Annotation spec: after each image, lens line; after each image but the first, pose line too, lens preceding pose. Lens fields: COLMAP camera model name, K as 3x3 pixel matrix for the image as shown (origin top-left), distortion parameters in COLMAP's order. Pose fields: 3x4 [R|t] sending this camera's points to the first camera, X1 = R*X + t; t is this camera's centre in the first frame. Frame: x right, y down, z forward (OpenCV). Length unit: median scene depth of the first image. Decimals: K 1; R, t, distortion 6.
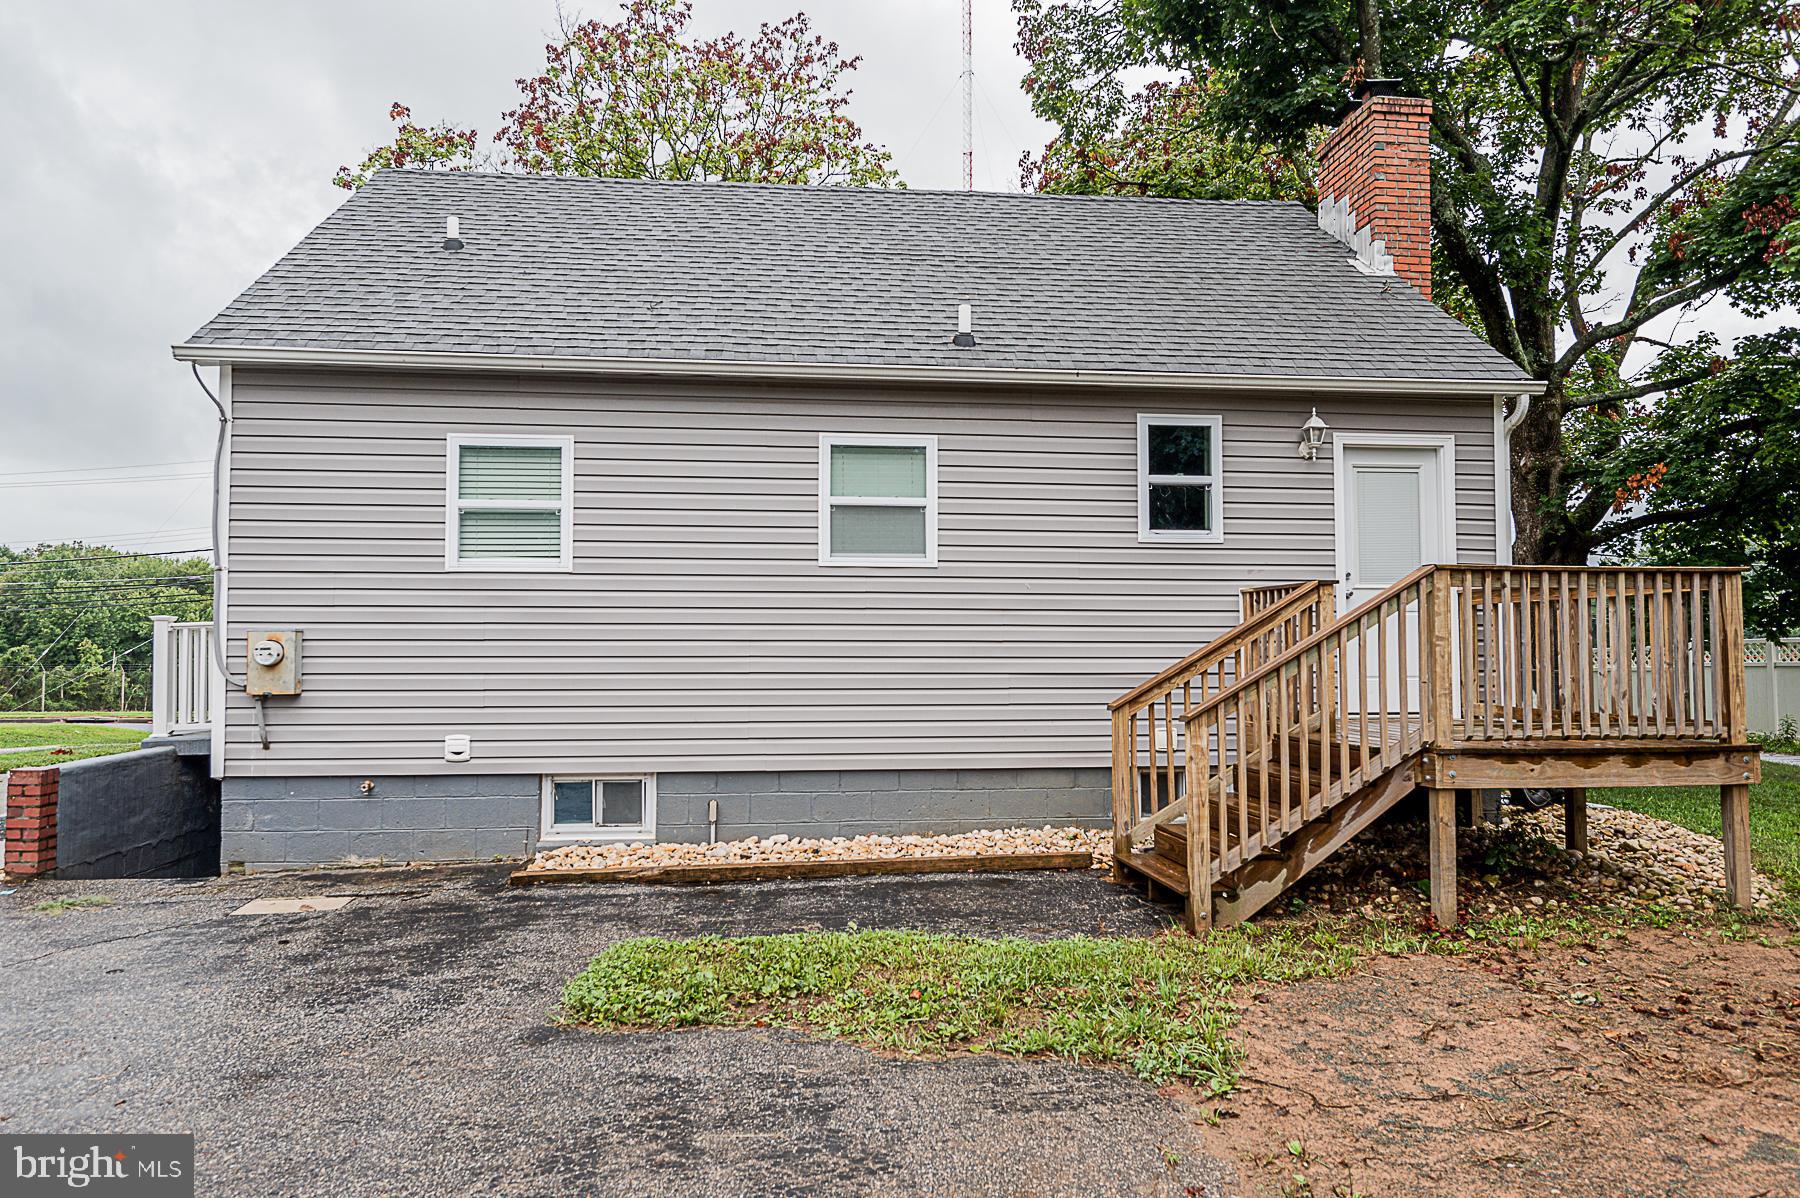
lens RADIAL K [[1171.7, 0, 900.0], [0, 1171.7, 599.0], [0, 0, 1]] dist [-0.005354, 0.001543]
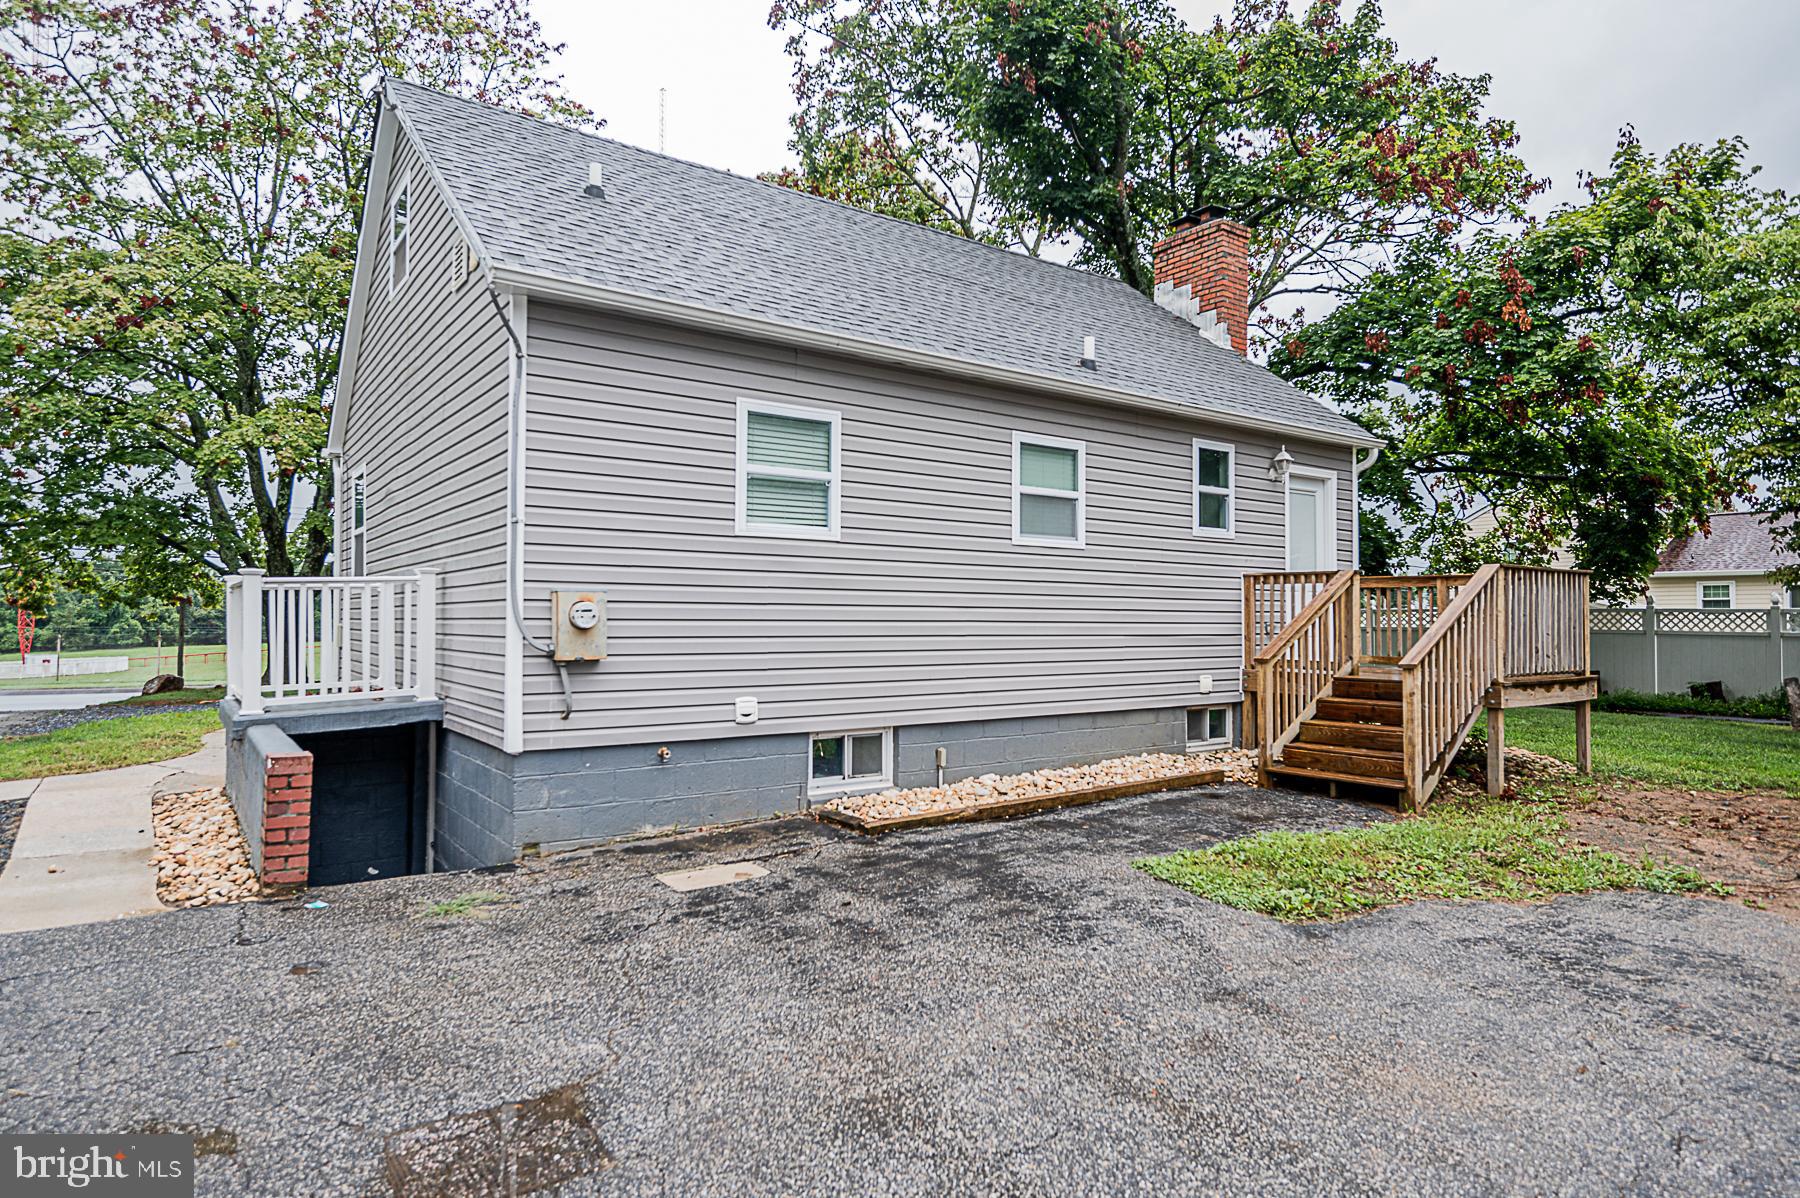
lens RADIAL K [[1026.5, 0, 899.3], [0, 1026.5, 592.0], [0, 0, 1]] dist [-0.001920, -0.000760]
pose [[0.871613, 0.018303, 0.489852, -0.694577], [-0.028136, 0.999523, 0.012716, 0.009941], [-0.489386, -0.024866, 0.871713, 0.162330]]
